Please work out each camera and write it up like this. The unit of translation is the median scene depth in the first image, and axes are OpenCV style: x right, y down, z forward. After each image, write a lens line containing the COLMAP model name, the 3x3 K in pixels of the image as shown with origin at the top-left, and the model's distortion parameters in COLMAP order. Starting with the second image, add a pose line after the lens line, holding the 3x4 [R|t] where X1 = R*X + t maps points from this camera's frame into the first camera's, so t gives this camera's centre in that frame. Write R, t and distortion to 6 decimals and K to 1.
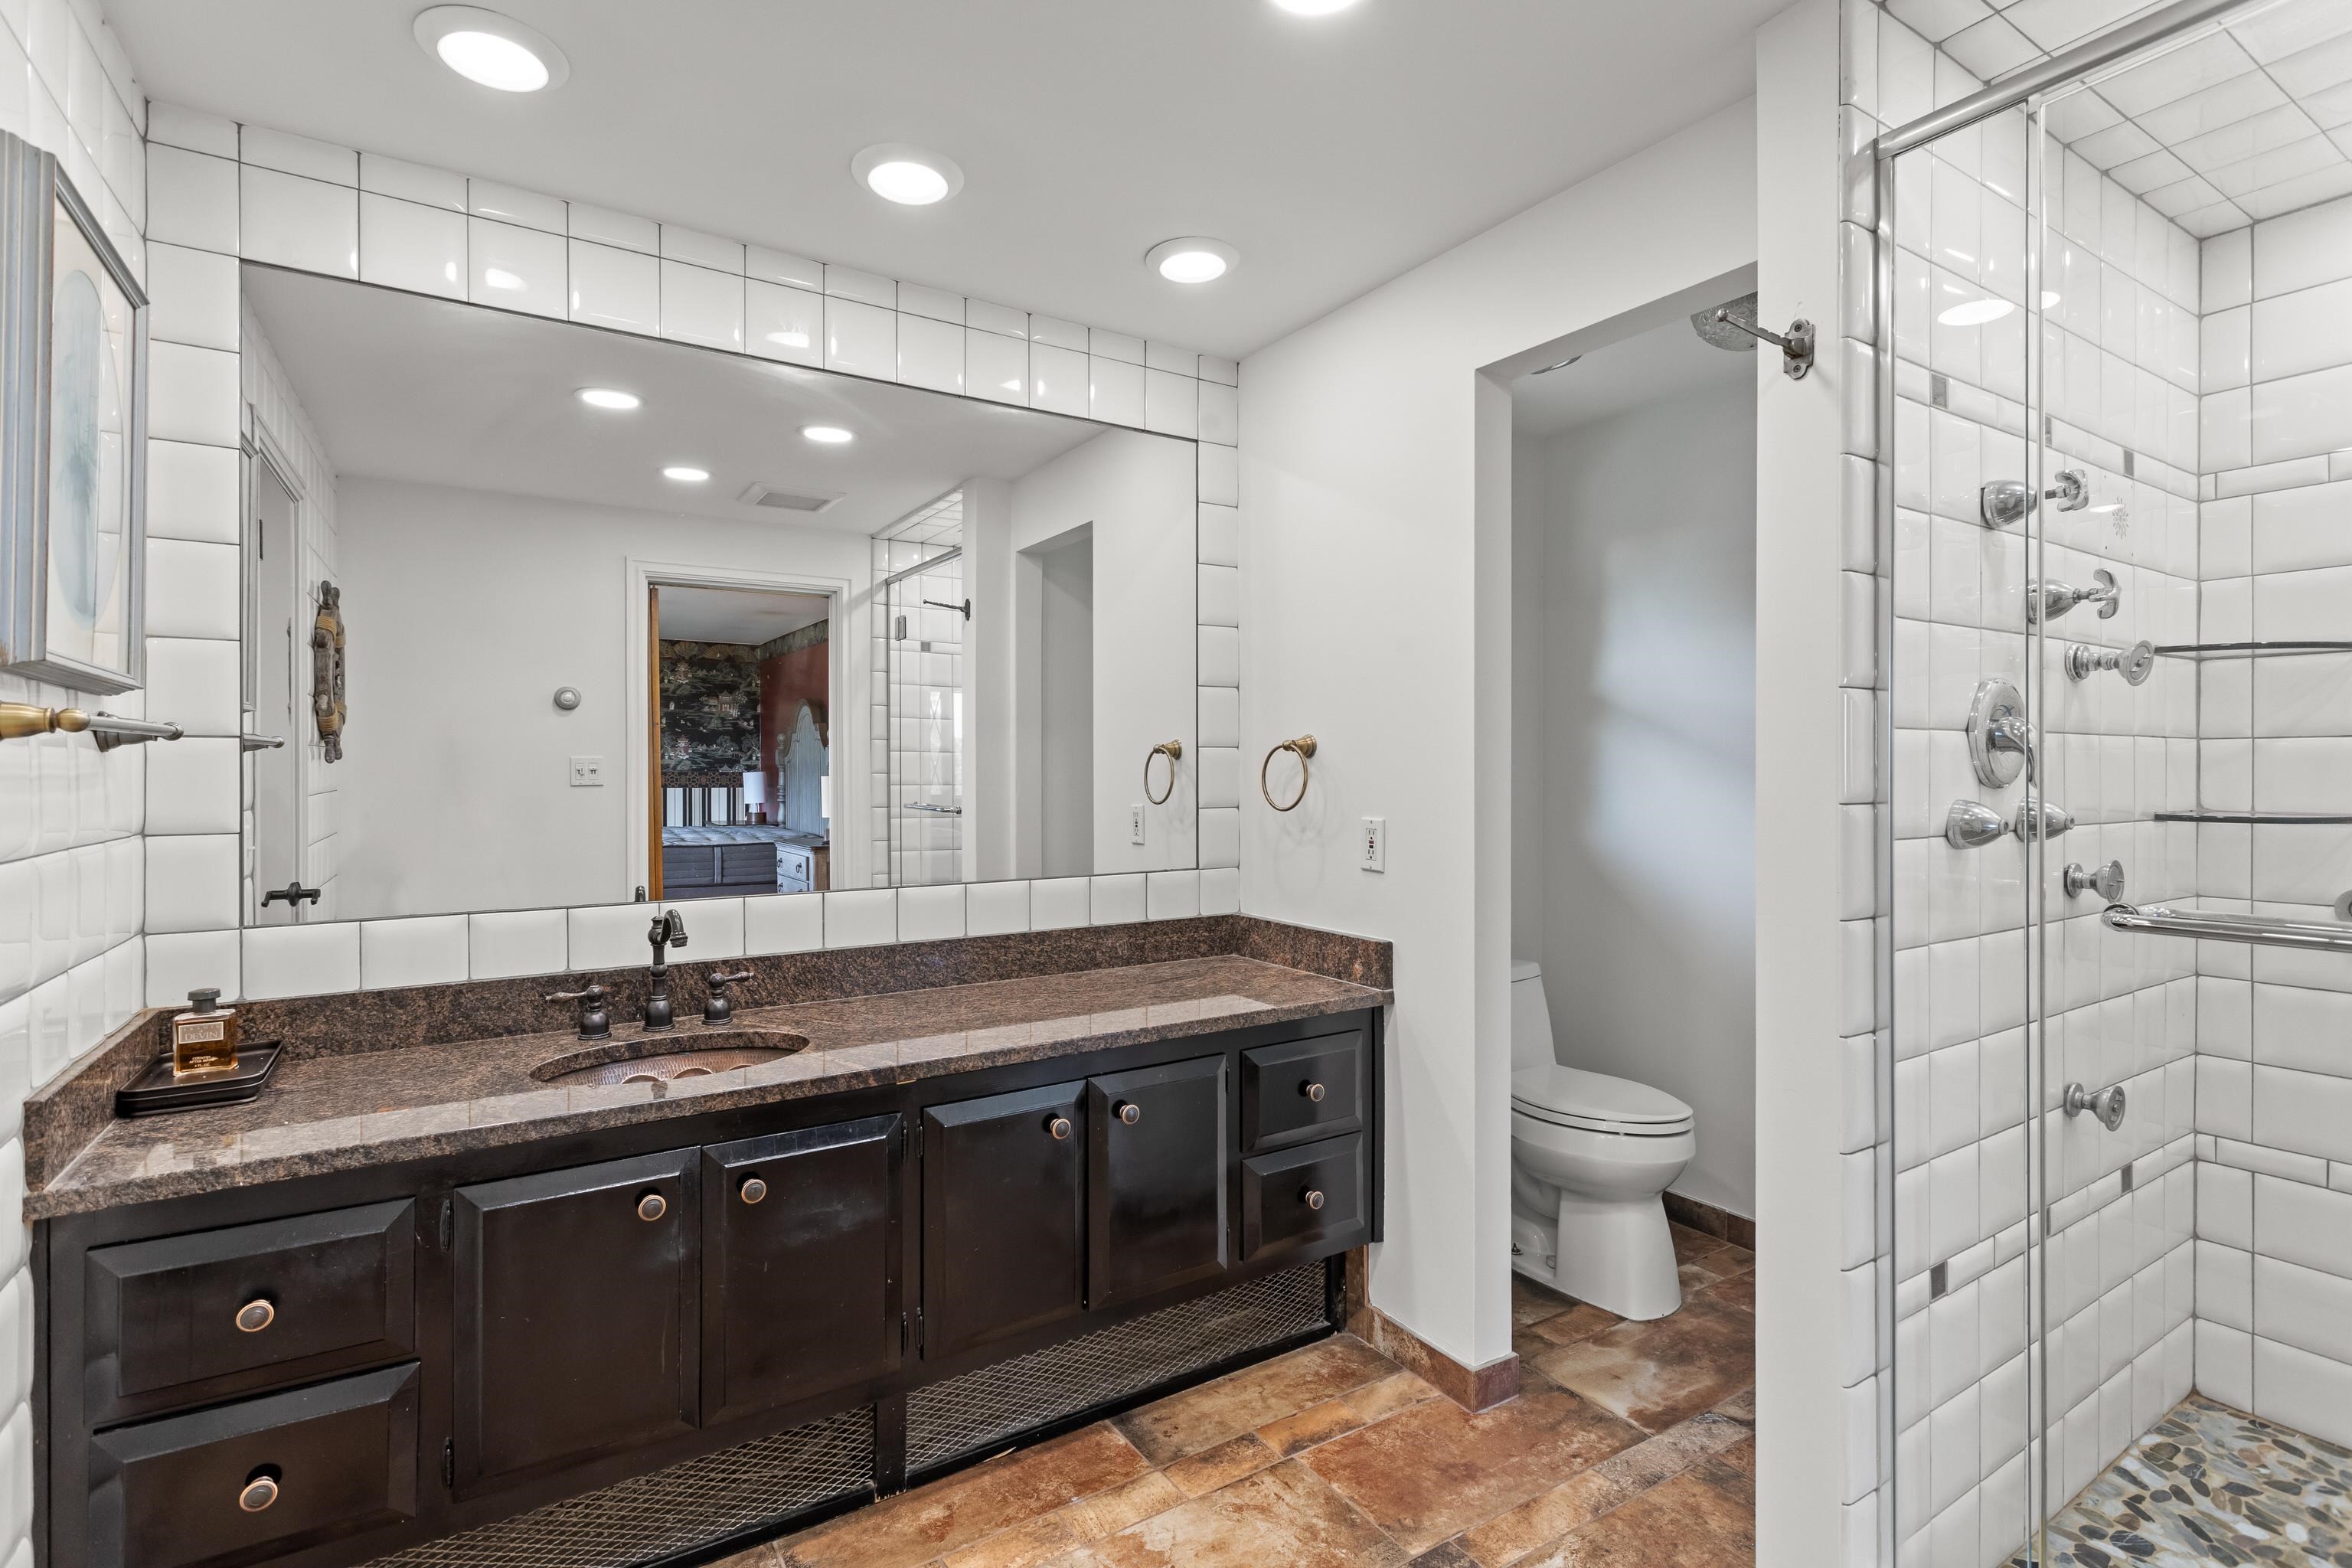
lens RADIAL K [[1112.4, 0, 1190.4], [0, 1112.4, 775.1], [0, 0, 1]] dist [0.005379, 0.001401]
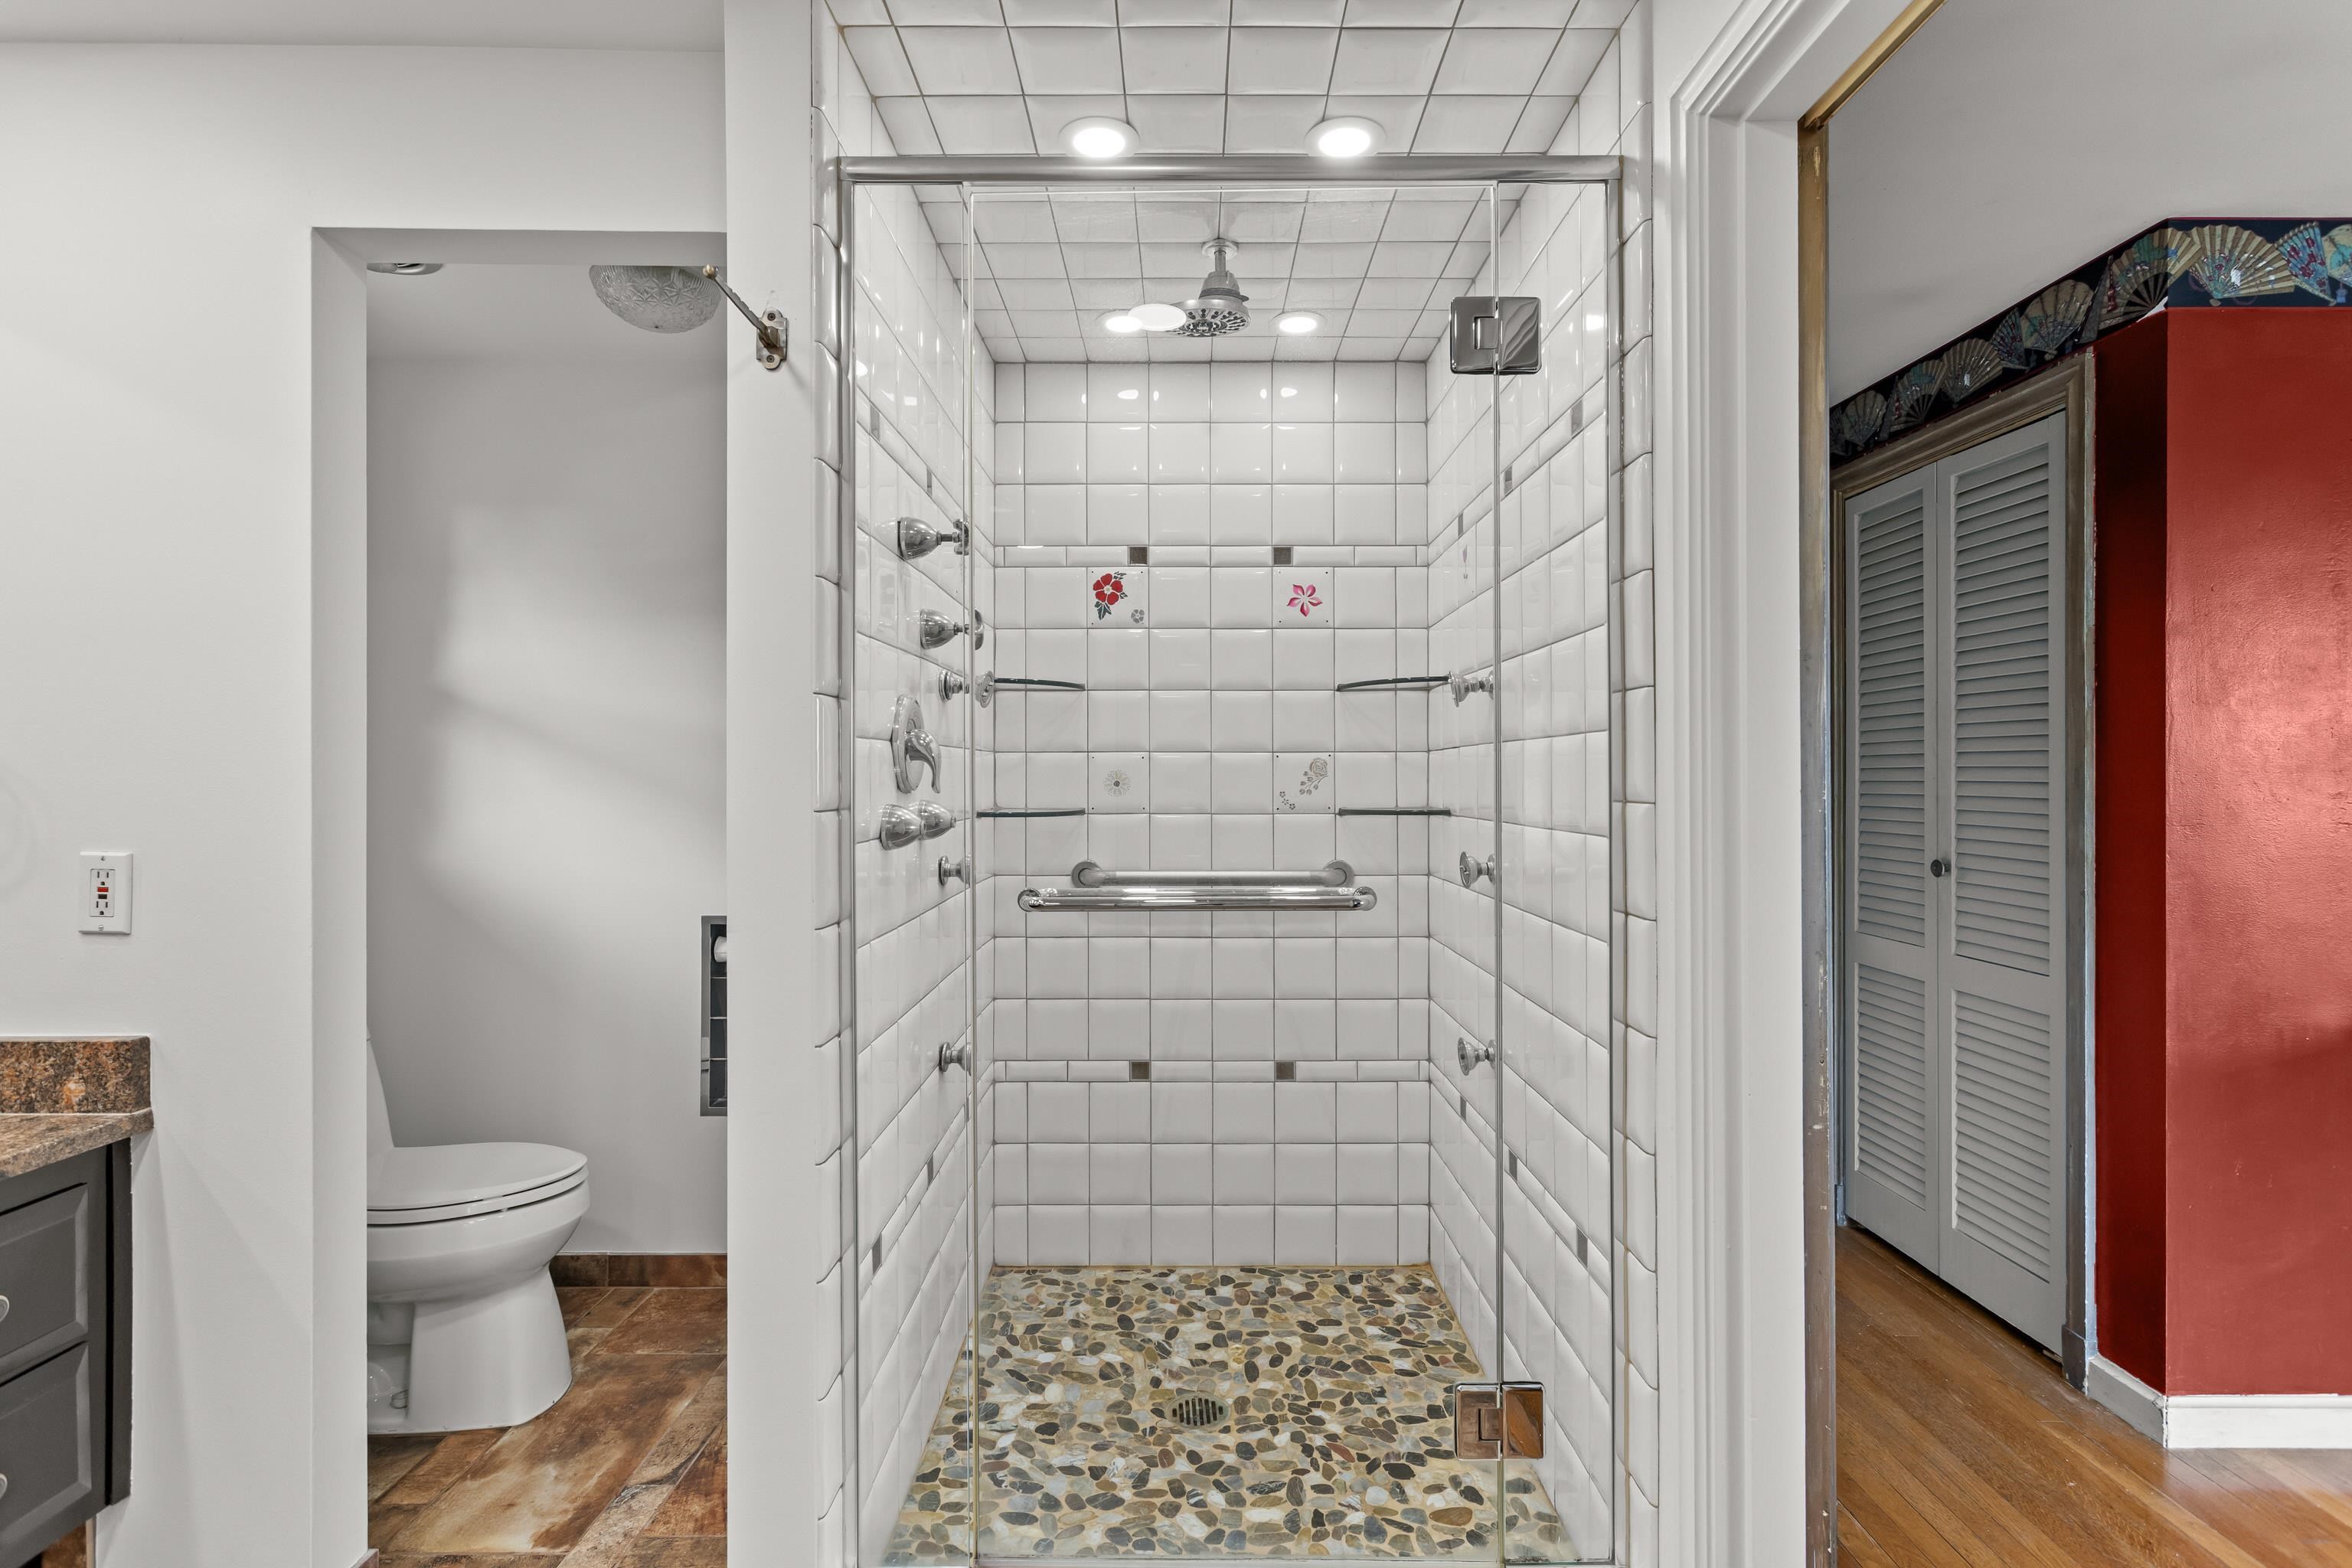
lens RADIAL K [[1112.4, 0, 1190.4], [0, 1112.4, 775.1], [0, 0, 1]] dist [0.005379, 0.001401]
pose [[0.545837, -0.000491, 0.837891, -0.043997], [0.006171, 0.999975, -0.003434, -0.000516], [-0.837869, 0.007046, 0.545826, 0.123447]]
